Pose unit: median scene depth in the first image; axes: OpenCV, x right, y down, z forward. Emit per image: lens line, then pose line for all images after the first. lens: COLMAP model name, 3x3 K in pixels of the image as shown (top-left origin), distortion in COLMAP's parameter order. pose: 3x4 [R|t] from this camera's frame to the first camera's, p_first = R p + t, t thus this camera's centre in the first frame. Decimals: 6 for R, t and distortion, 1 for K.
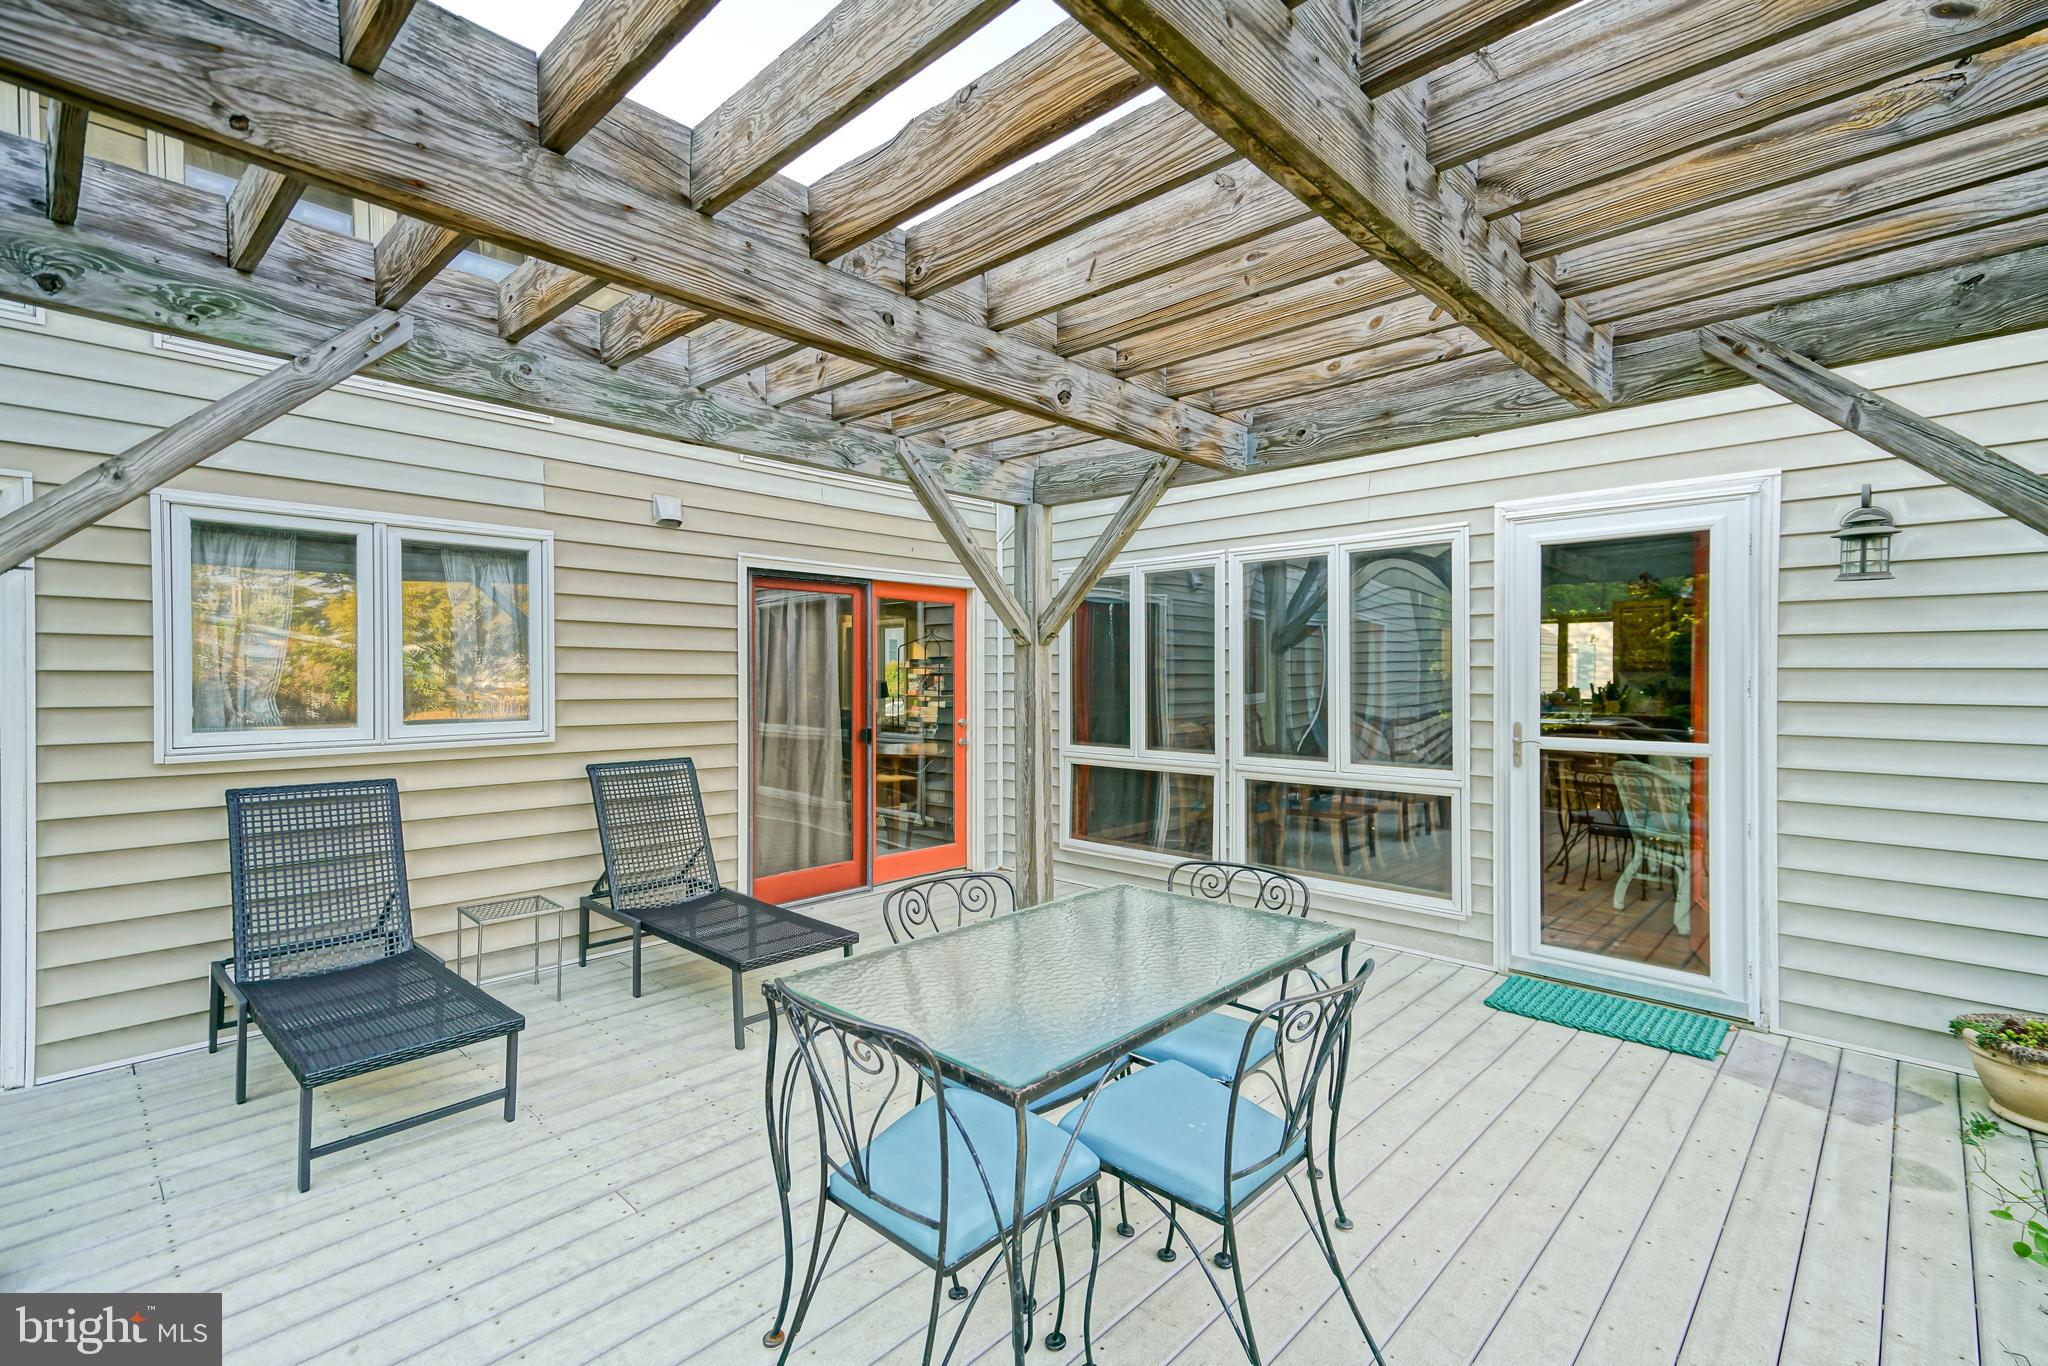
lens RADIAL K [[911.2, 0, 1020.8], [0, 911.2, 678.4], [0, 0, 1]] dist [0.027713, -0.001410]
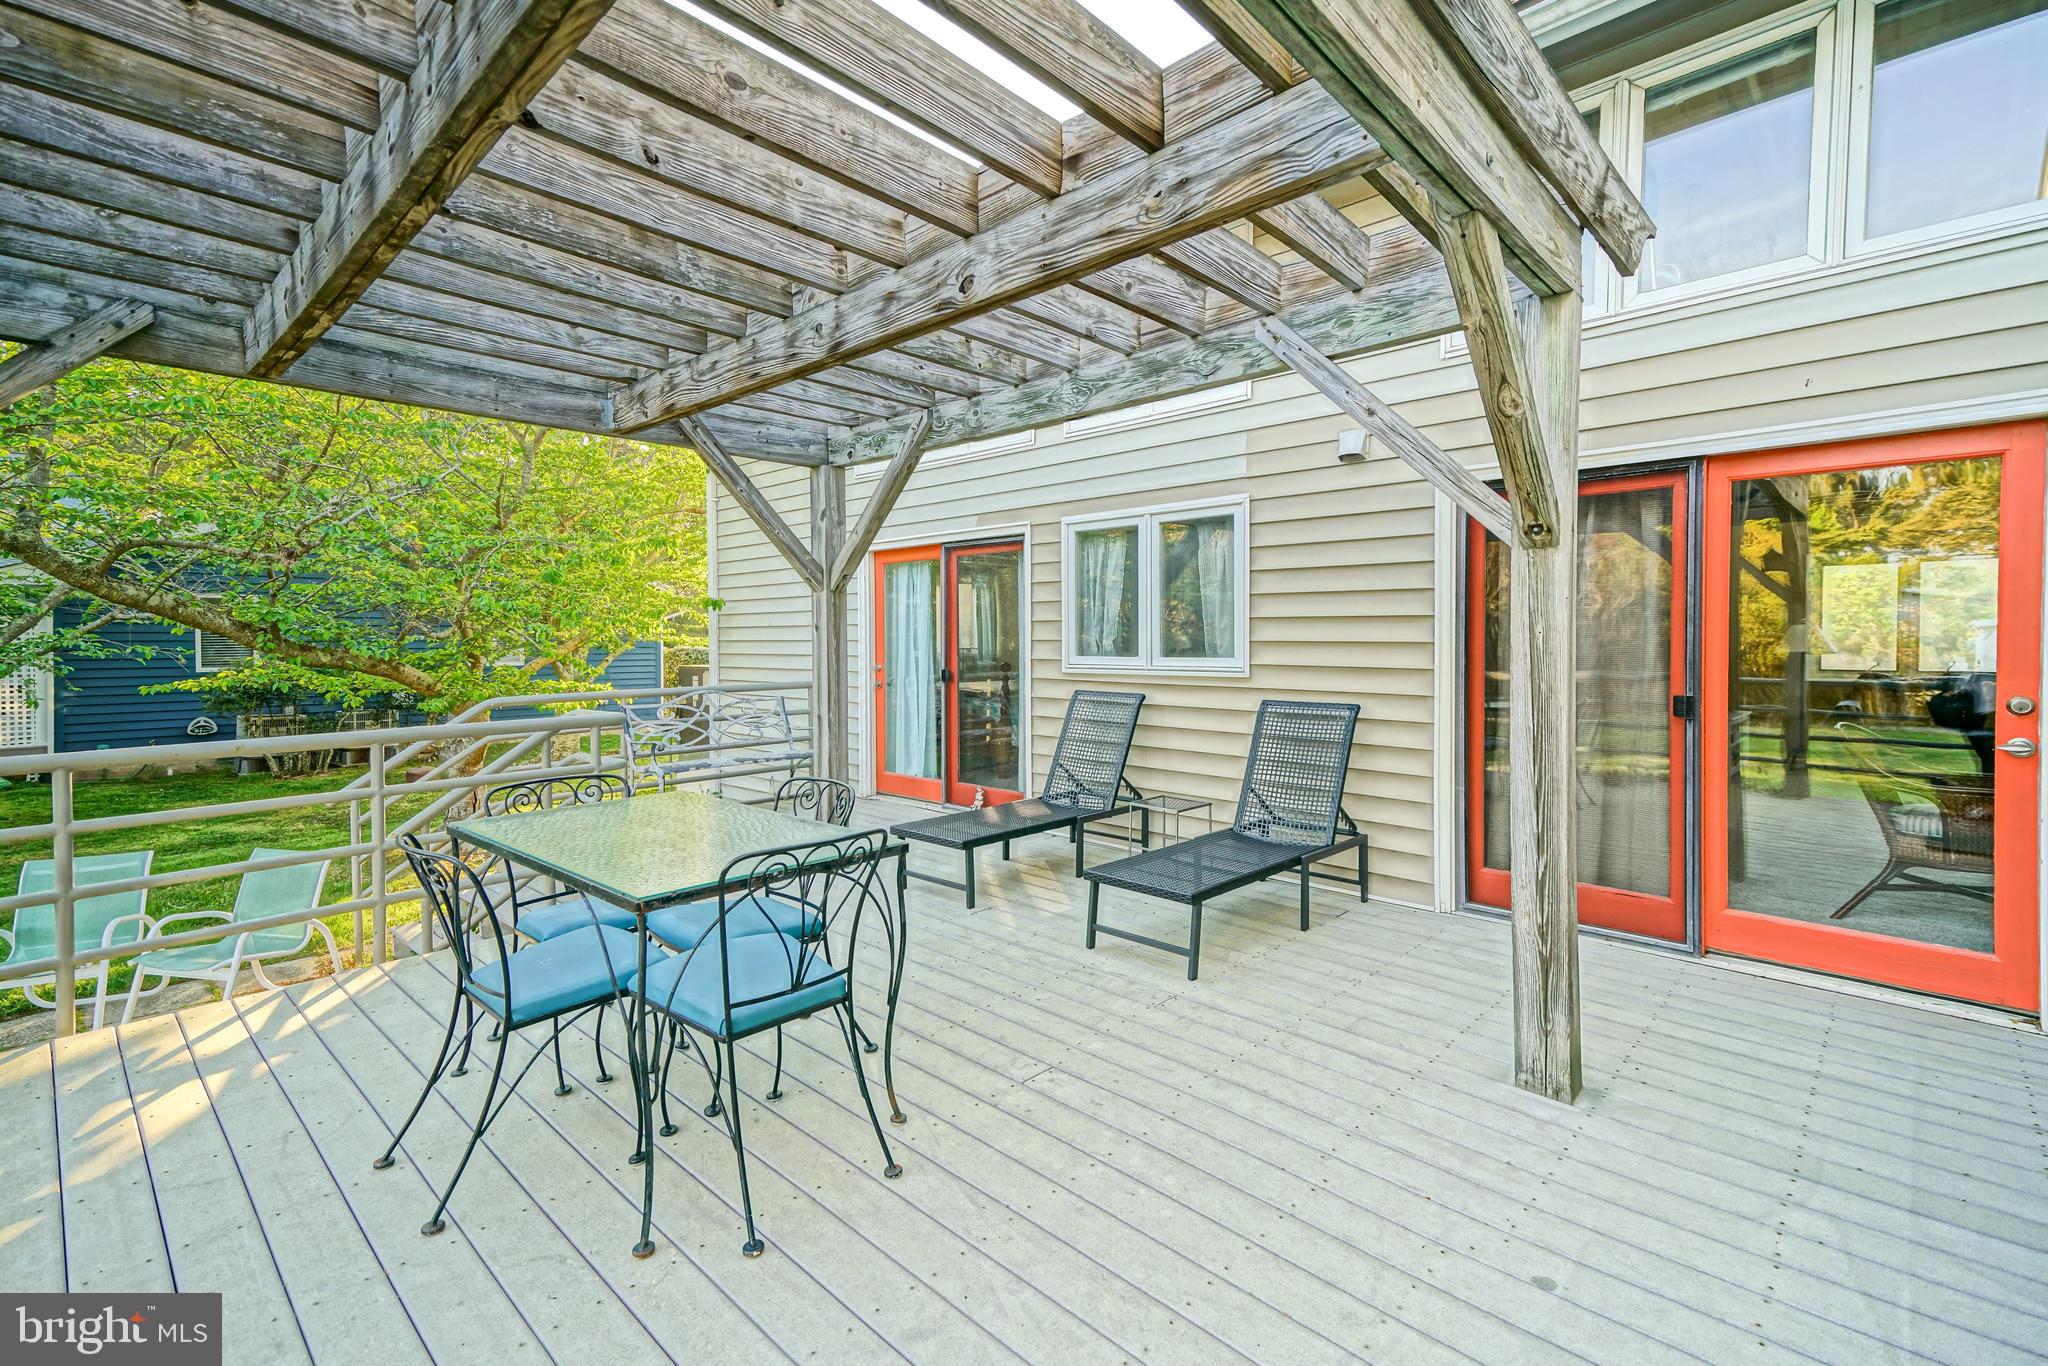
lens RADIAL K [[911.2, 0, 1011.3], [0, 911.2, 641.6], [0, 0, 1]] dist [0.027713, -0.001410]
pose [[-0.021290, 0.006422, -0.999753, 0.785828], [-0.005467, 0.999964, 0.006540, 0.023052], [0.999758, 0.005605, -0.021254, 0.905729]]
